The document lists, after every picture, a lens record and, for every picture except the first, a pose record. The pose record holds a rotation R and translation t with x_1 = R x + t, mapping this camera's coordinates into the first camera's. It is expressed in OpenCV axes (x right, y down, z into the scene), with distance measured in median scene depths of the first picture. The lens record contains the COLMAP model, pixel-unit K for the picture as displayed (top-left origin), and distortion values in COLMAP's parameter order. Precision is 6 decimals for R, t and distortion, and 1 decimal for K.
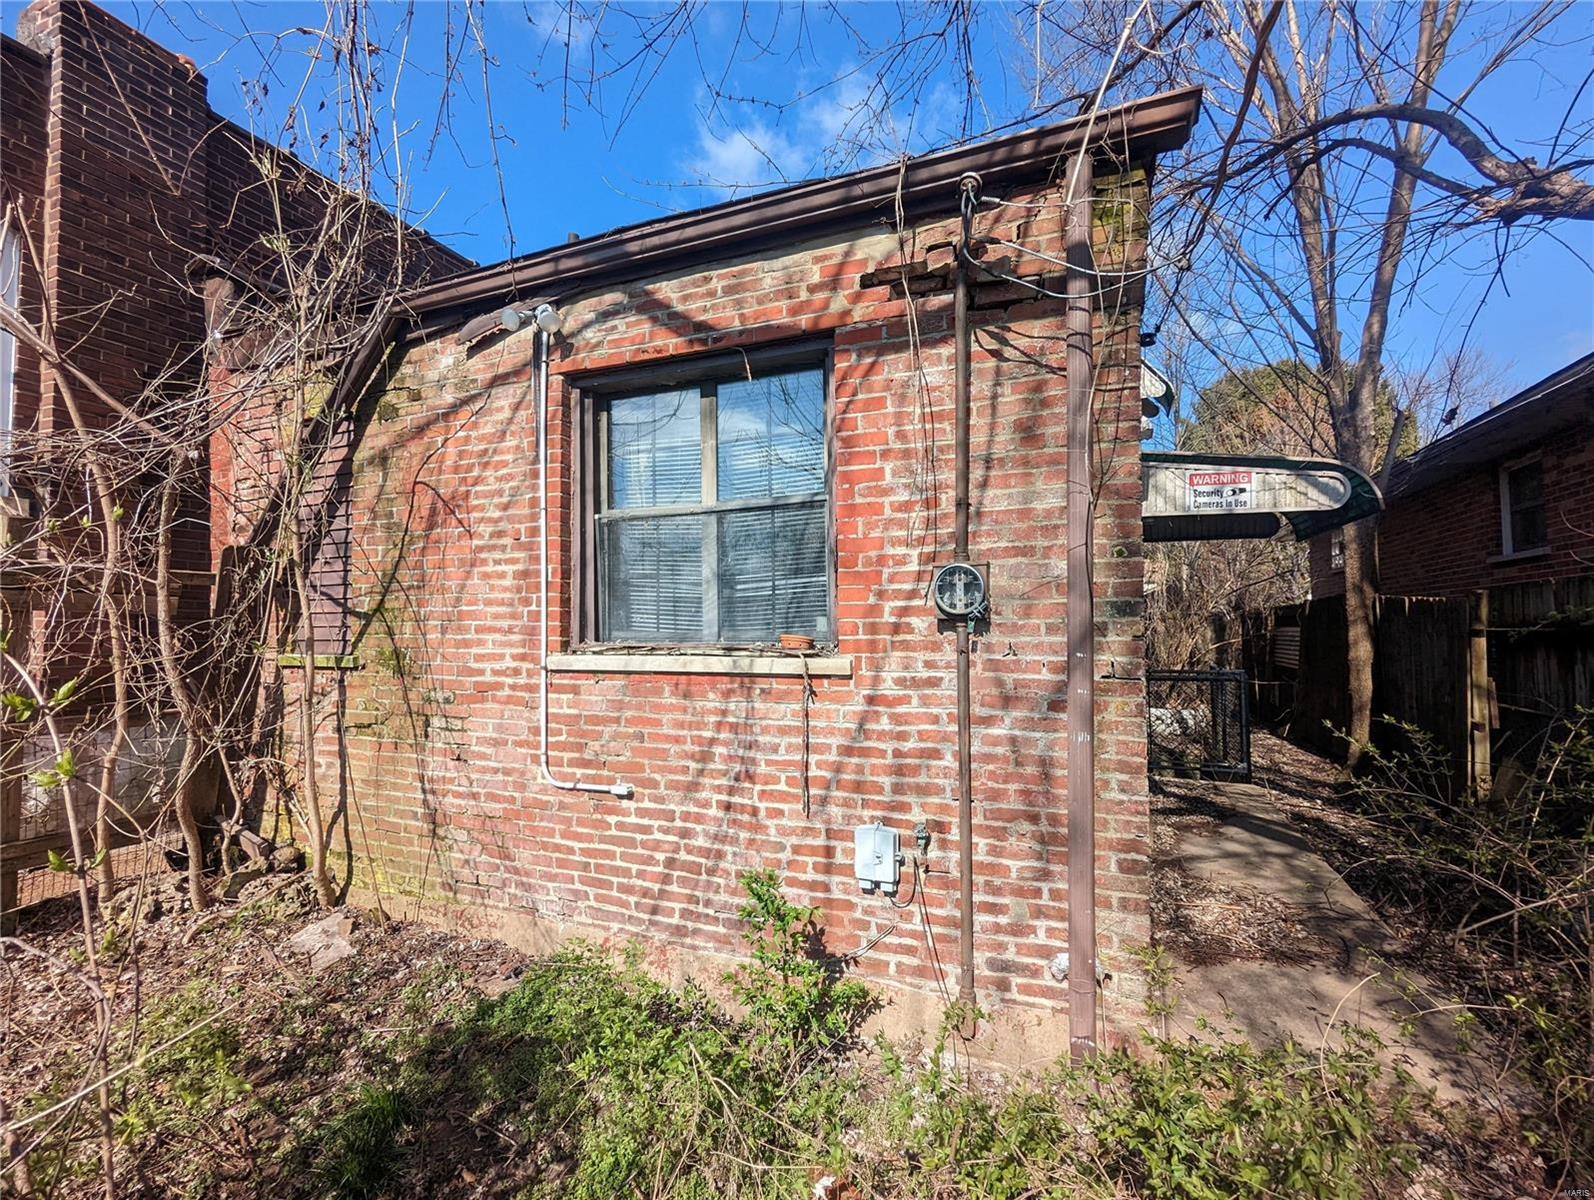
lens RADIAL K [[765.0, 0, 793.1], [0, 765.0, 597.3], [0, 0, 1]] dist [0.005845, -0.001919]
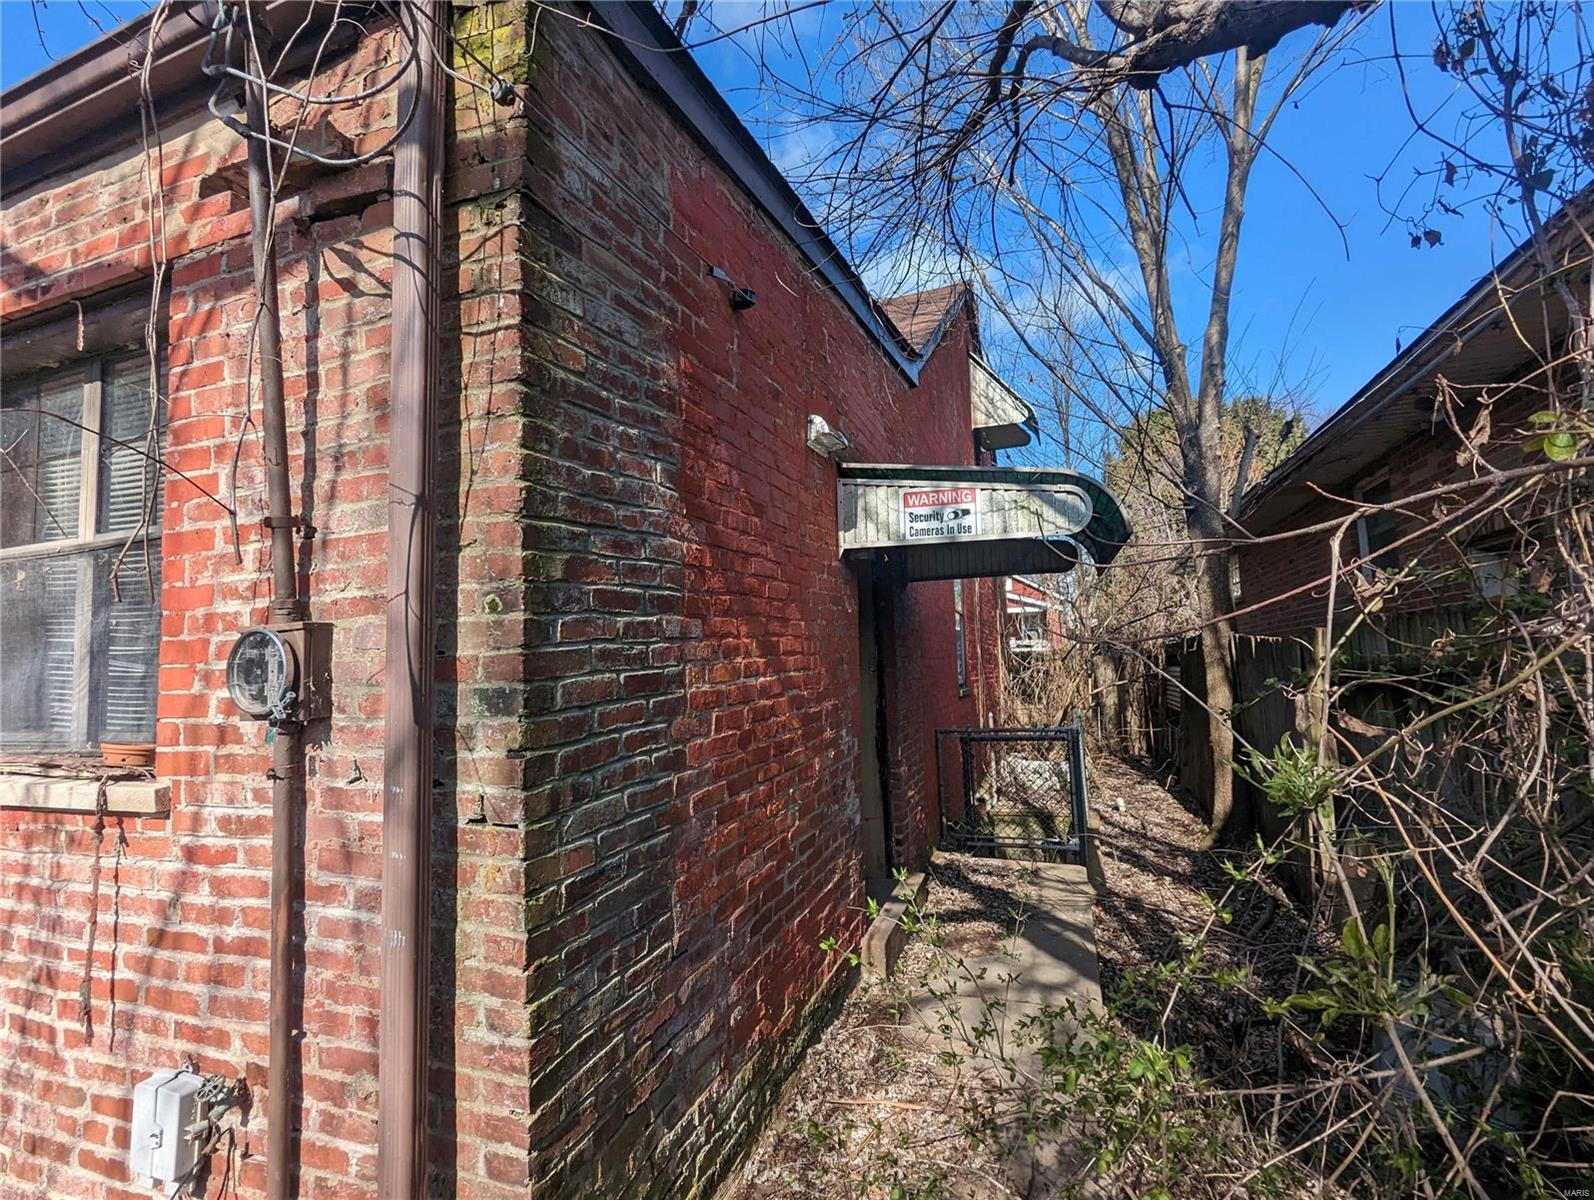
lens RADIAL K [[765.0, 0, 793.1], [0, 765.0, 597.3], [0, 0, 1]] dist [0.005845, -0.001919]
pose [[0.998571, -0.022476, 0.048486, 0.541027], [0.025133, 0.998176, -0.054893, -0.022546], [-0.047164, 0.056033, 0.997314, 0.351893]]
